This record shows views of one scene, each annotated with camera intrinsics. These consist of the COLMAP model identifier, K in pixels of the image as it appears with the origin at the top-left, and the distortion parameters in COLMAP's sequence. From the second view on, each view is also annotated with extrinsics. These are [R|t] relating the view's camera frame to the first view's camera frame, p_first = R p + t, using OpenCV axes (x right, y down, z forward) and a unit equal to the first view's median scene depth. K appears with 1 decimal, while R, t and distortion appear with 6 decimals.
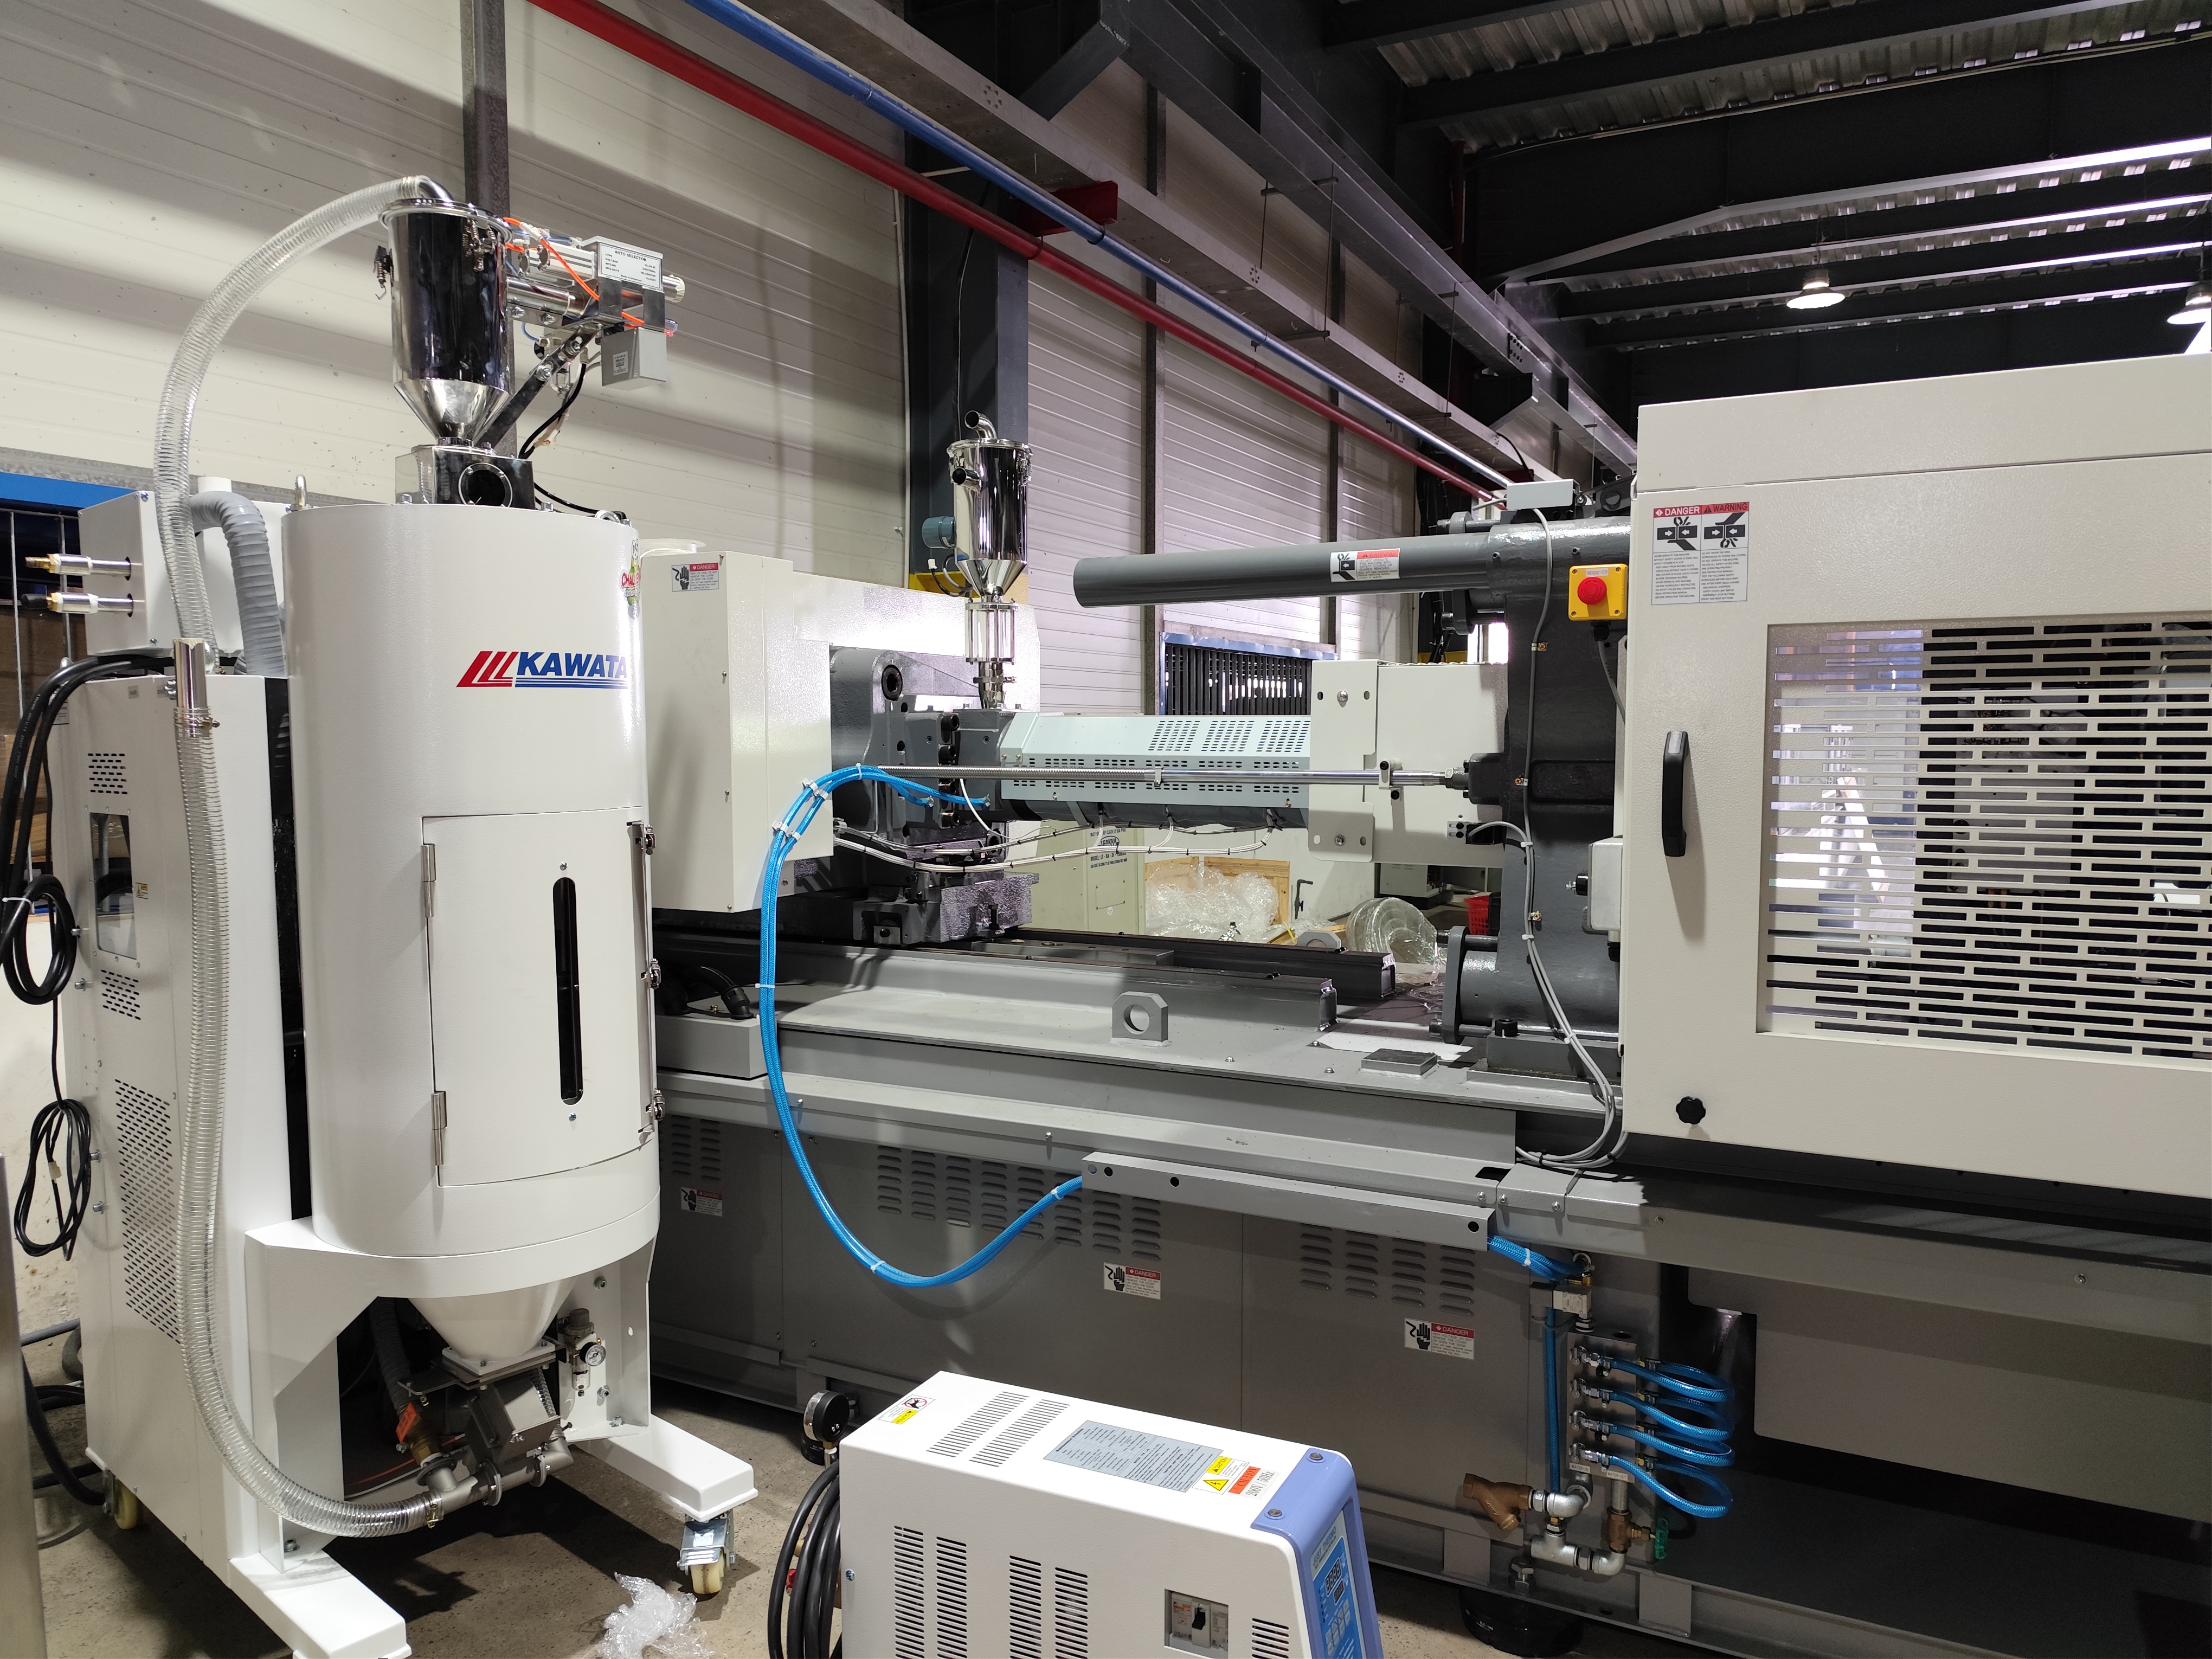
lens RADIAL K [[1540.3, 0, 1116.0], [0, 1540.3, 847.1], [0, 0, 1]] dist [0.028683, -0.019957]
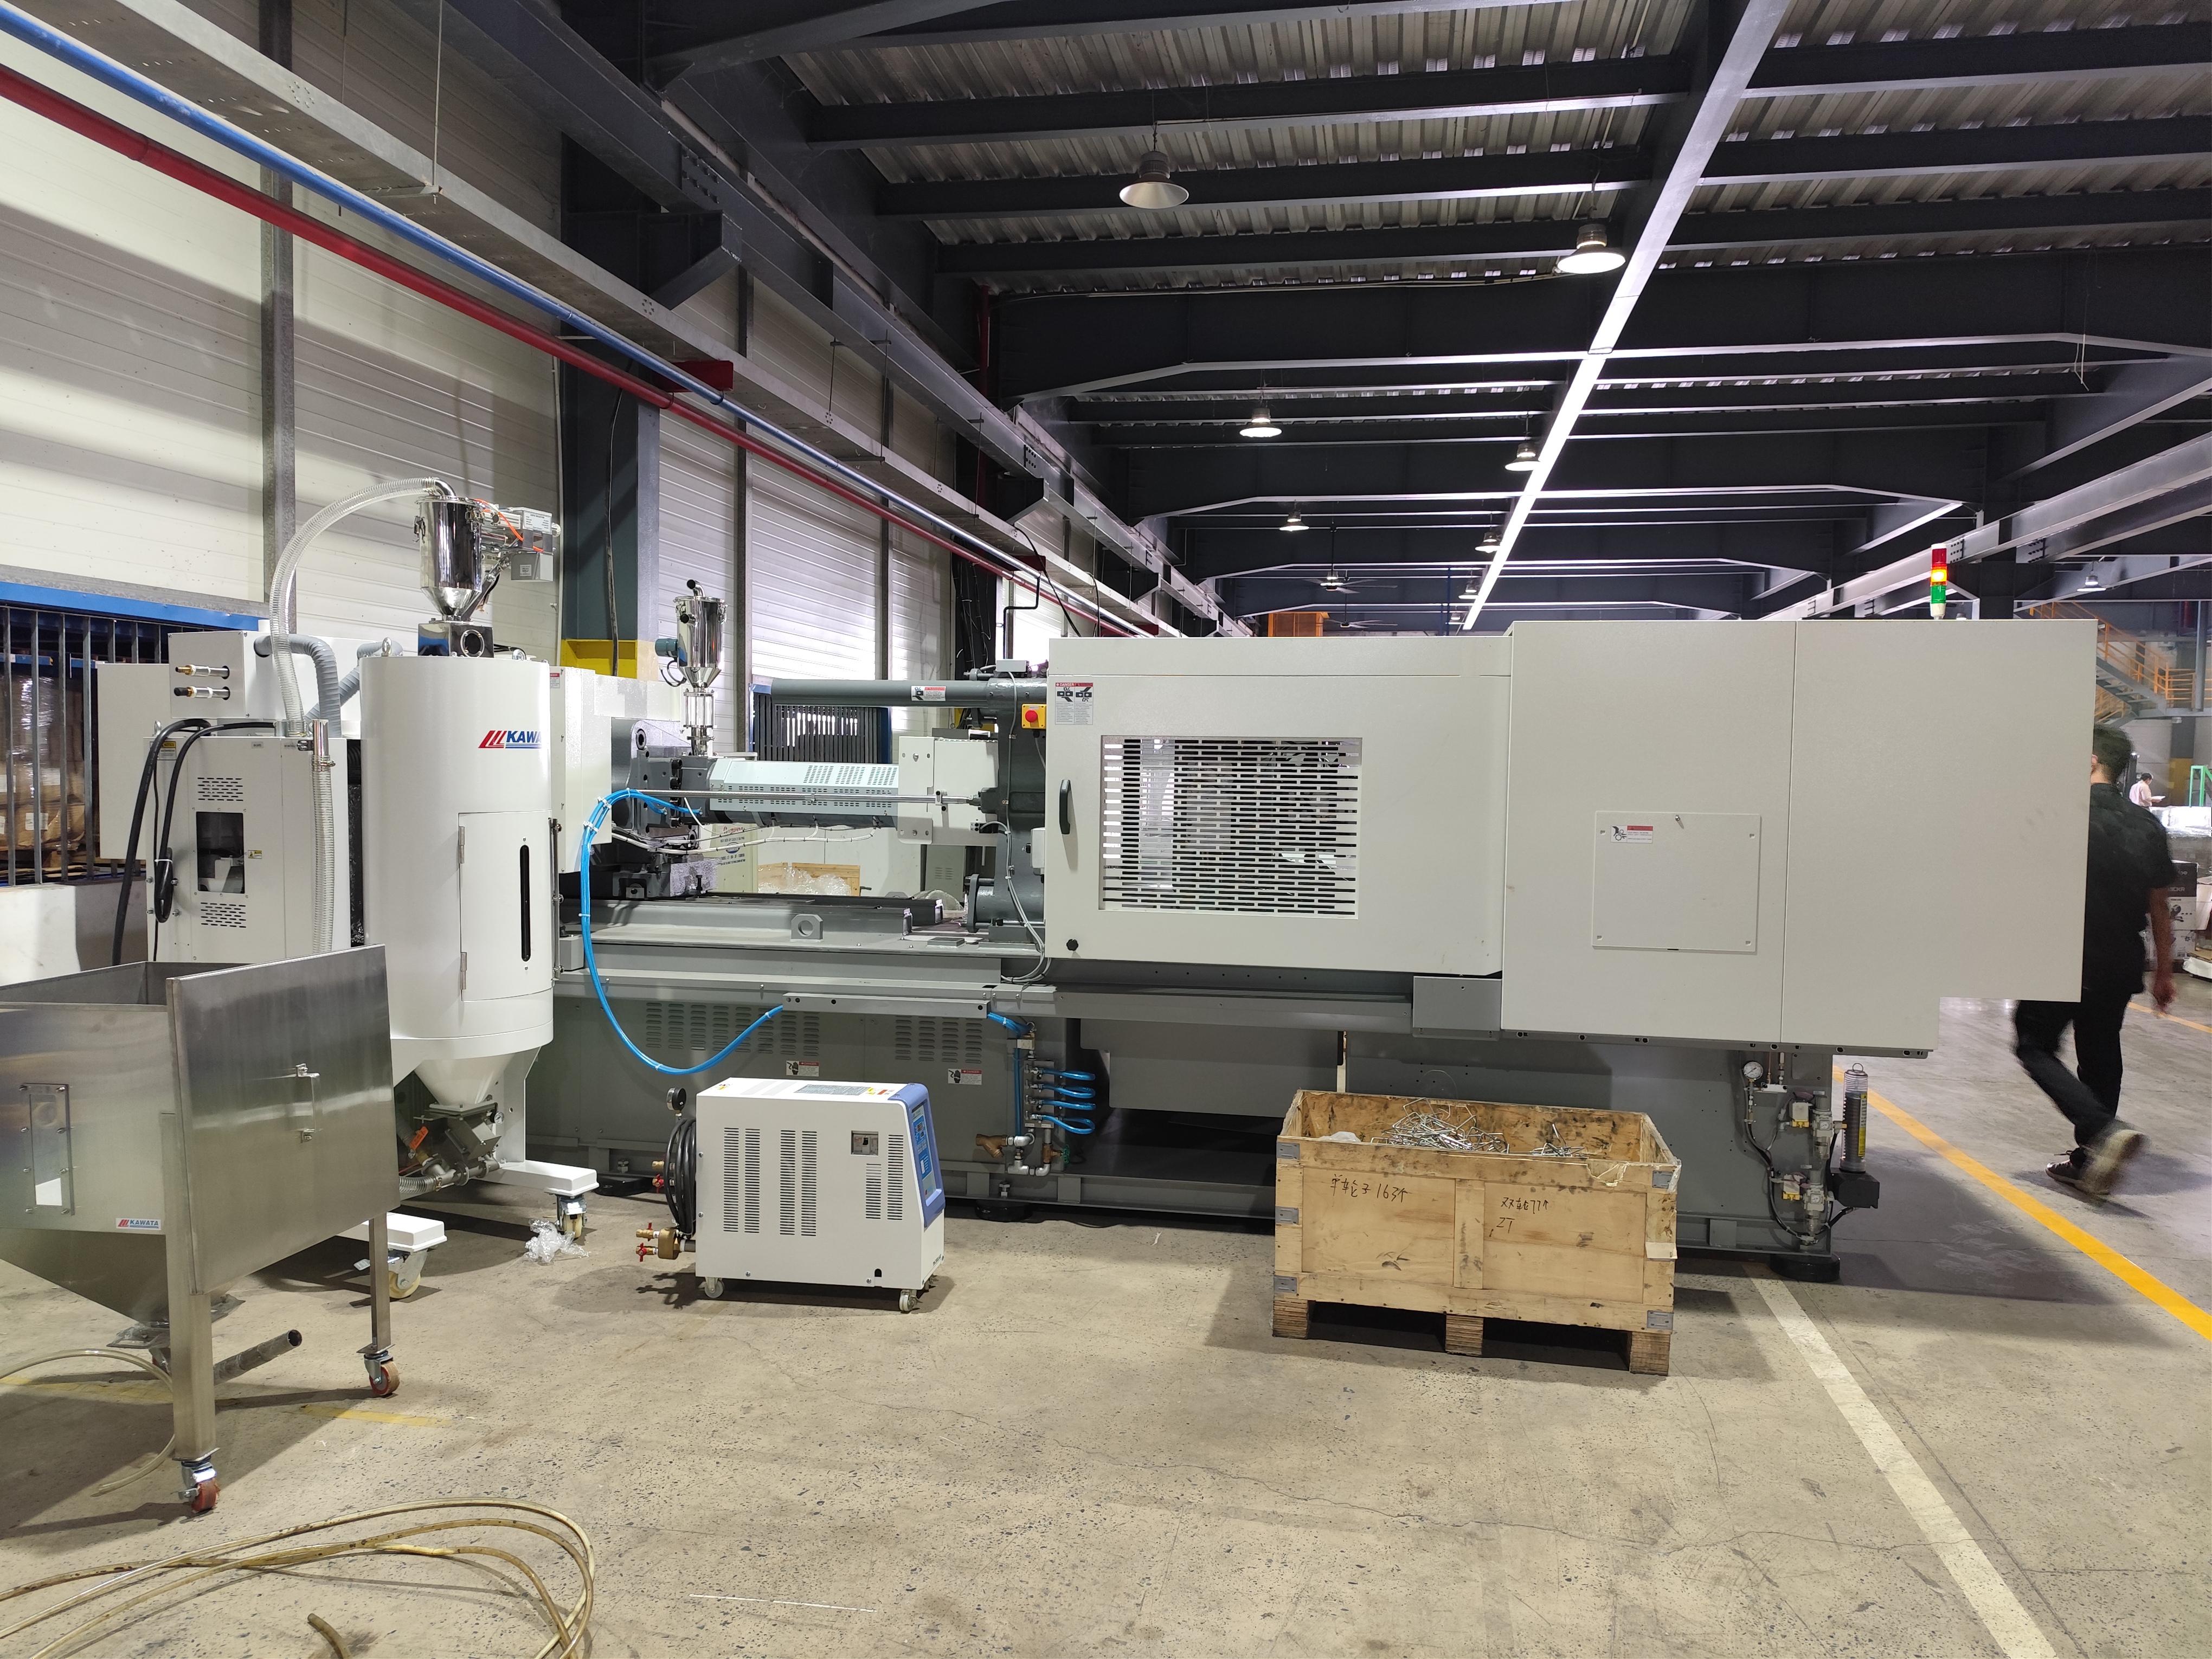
lens RADIAL K [[1540.3, 0, 1121.8], [0, 1540.3, 837.4], [0, 0, 1]] dist [0.028683, -0.019957]
pose [[0.954688, 0.003090, 0.297591, -0.160654], [0.004145, 0.999711, -0.023676, 0.044076], [-0.297579, 0.023837, 0.954400, -0.812588]]
